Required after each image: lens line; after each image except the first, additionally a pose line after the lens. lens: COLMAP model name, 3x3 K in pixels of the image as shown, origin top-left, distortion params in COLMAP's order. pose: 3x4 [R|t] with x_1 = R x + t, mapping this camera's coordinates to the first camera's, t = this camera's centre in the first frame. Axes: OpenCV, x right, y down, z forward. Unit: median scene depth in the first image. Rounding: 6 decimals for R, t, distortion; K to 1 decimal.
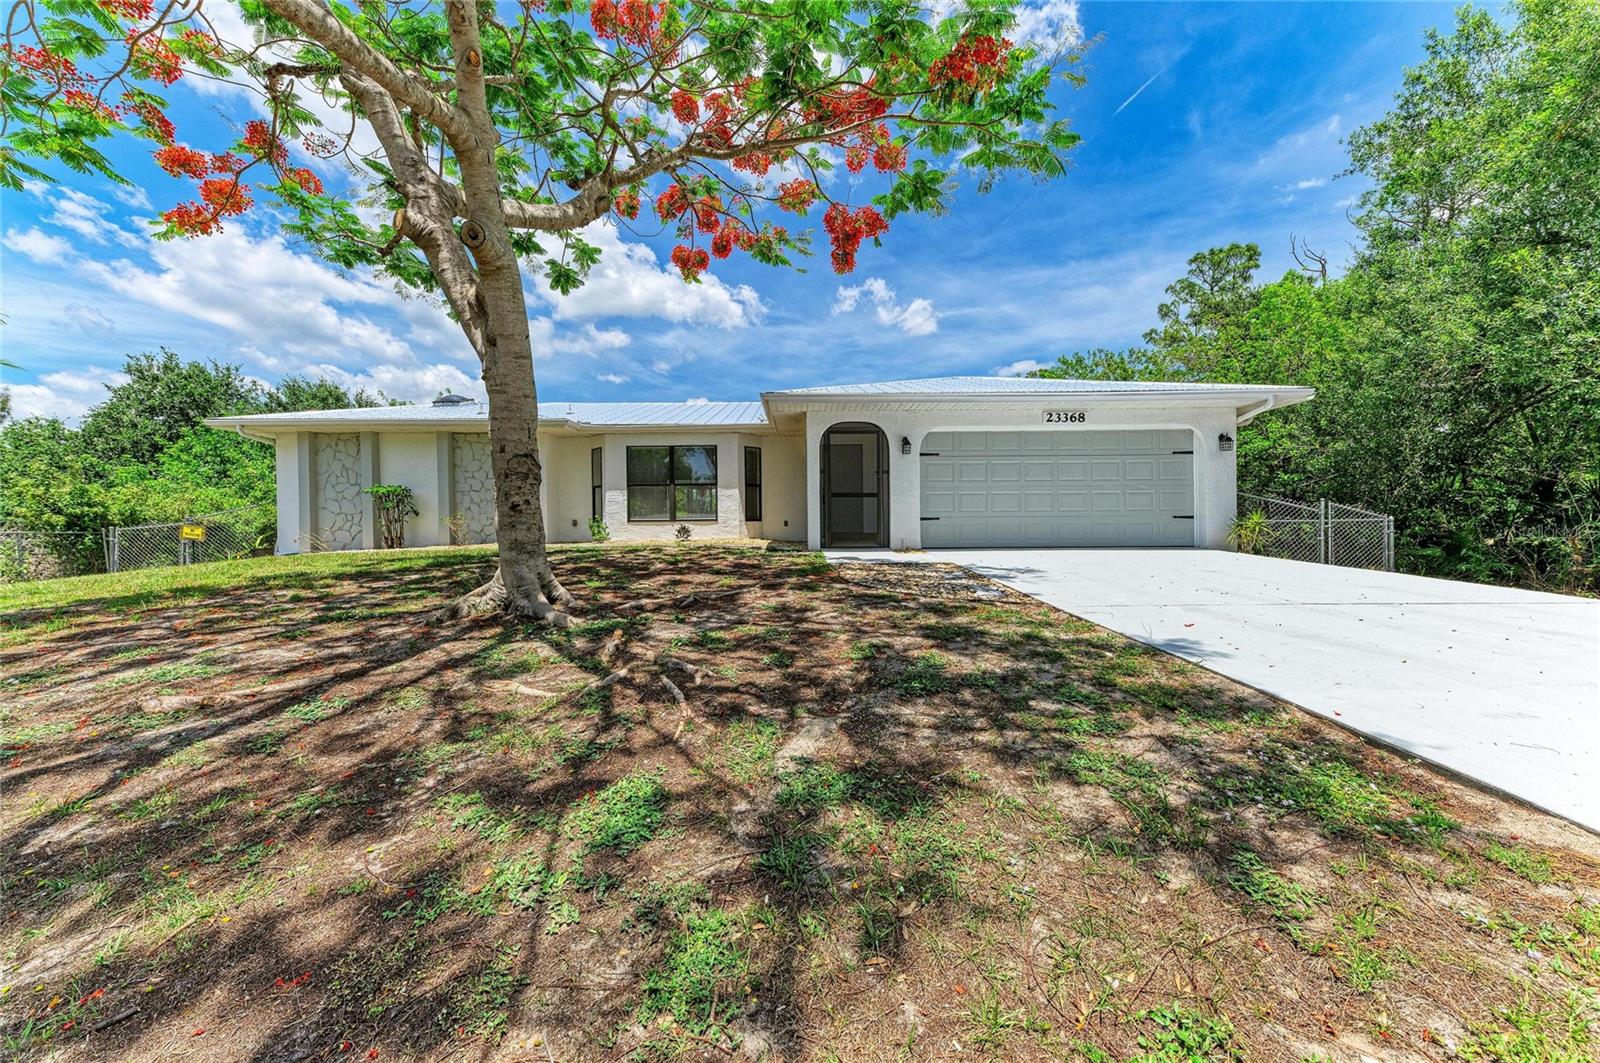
lens RADIAL K [[552.5, 0, 800.3], [0, 552.5, 536.6], [0, 0, 1]] dist [0.003050, 0.000109]
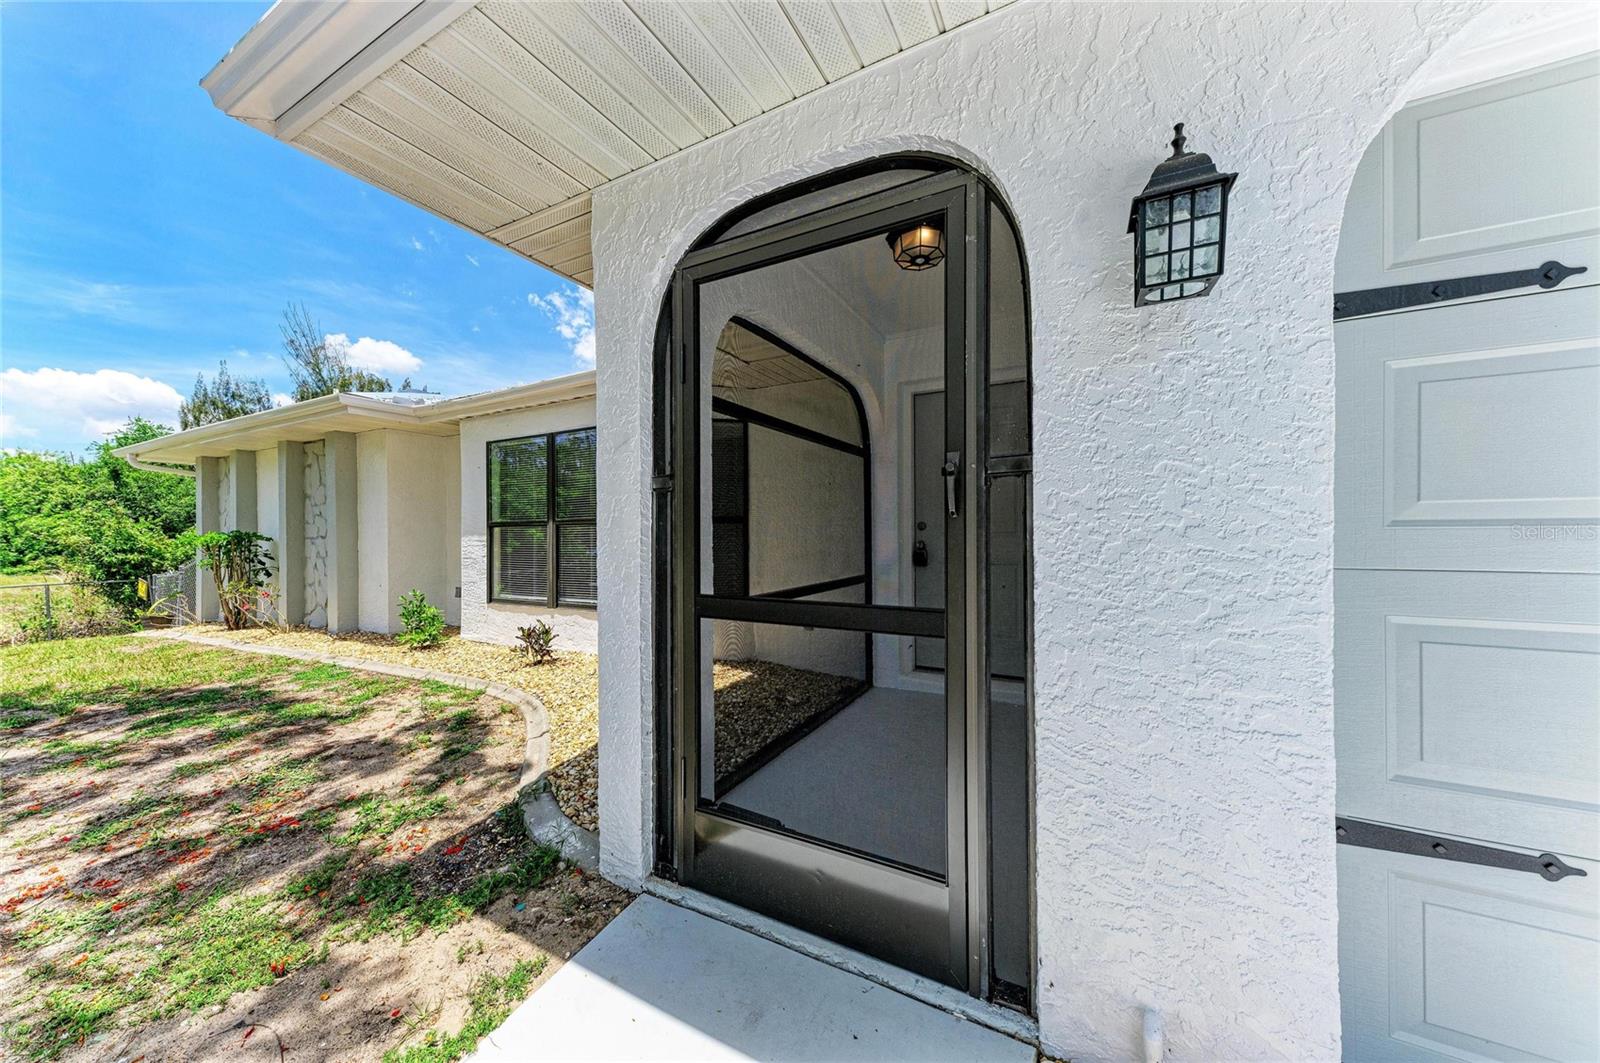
lens RADIAL K [[552.5, 0, 799.4], [0, 552.5, 533.7], [0, 0, 1]] dist [0.003050, 0.000109]
pose [[0.878817, 0.000121, -0.477159, 0.146960], [-0.005693, 0.999931, -0.010233, -0.082318], [0.477125, 0.011710, 0.878757, 0.717670]]
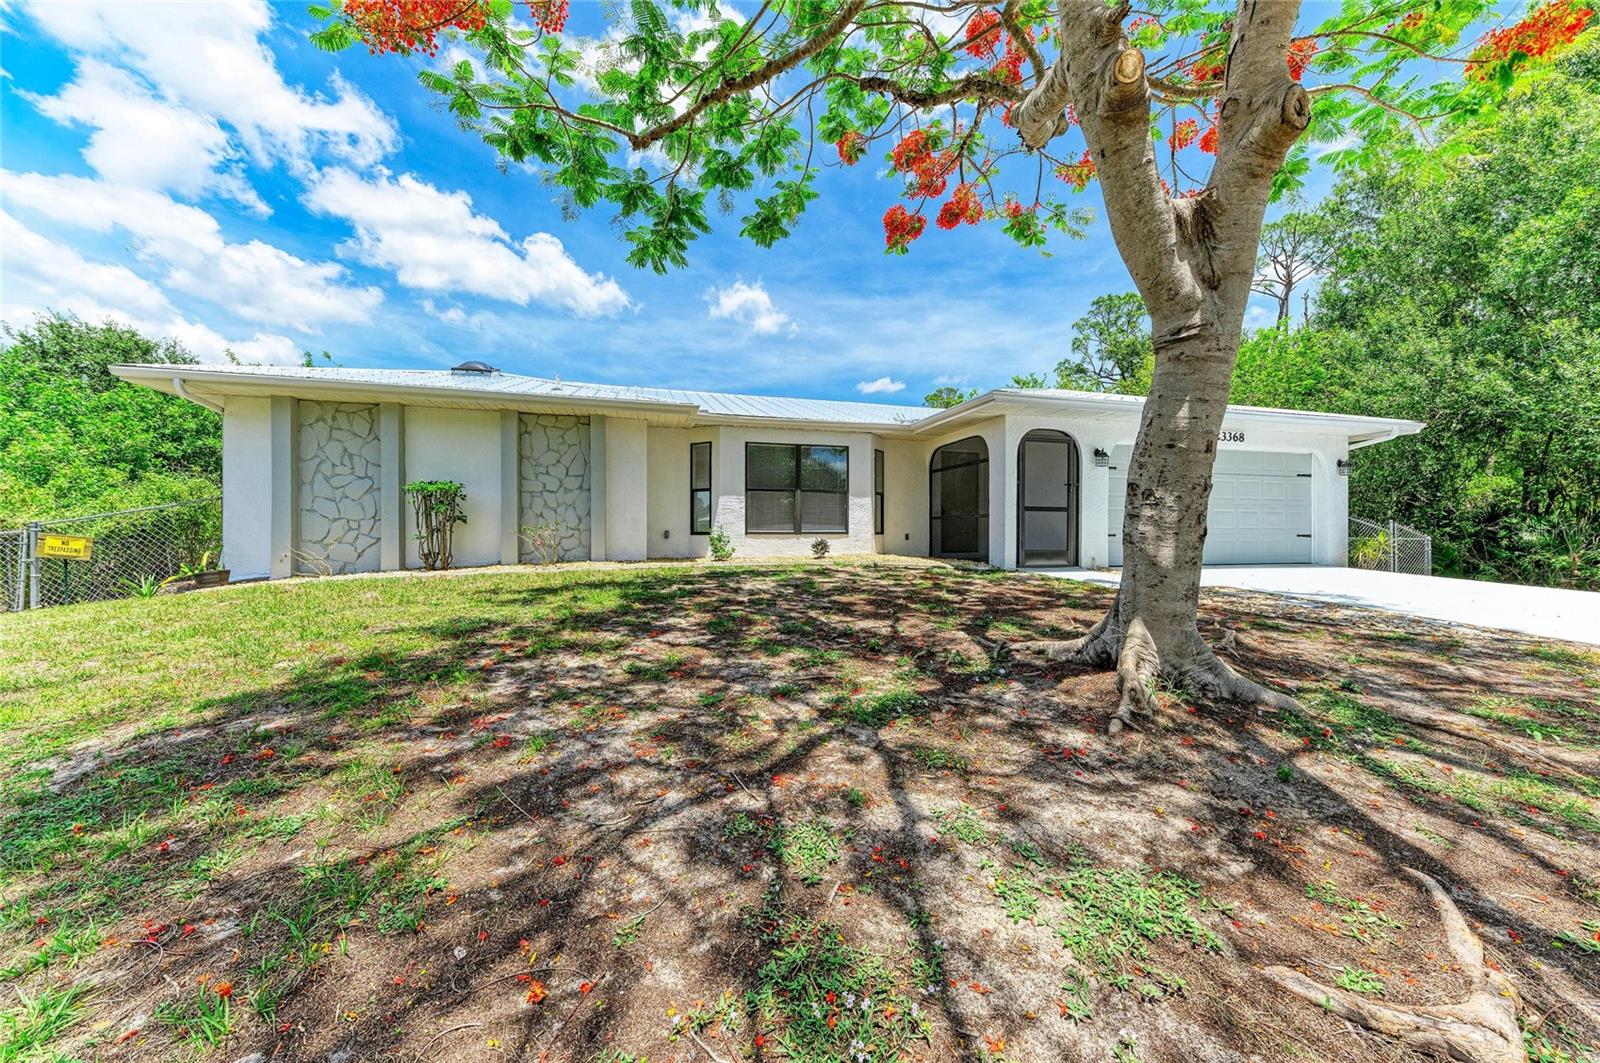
lens RADIAL K [[552.5, 0, 799.0], [0, 552.5, 530.9], [0, 0, 1]] dist [0.003050, 0.000109]
pose [[0.966144, 0.010257, 0.257799, -0.450943], [-0.005432, 0.999797, -0.019421, -0.016184], [-0.257946, 0.017363, 0.966003, 0.190236]]
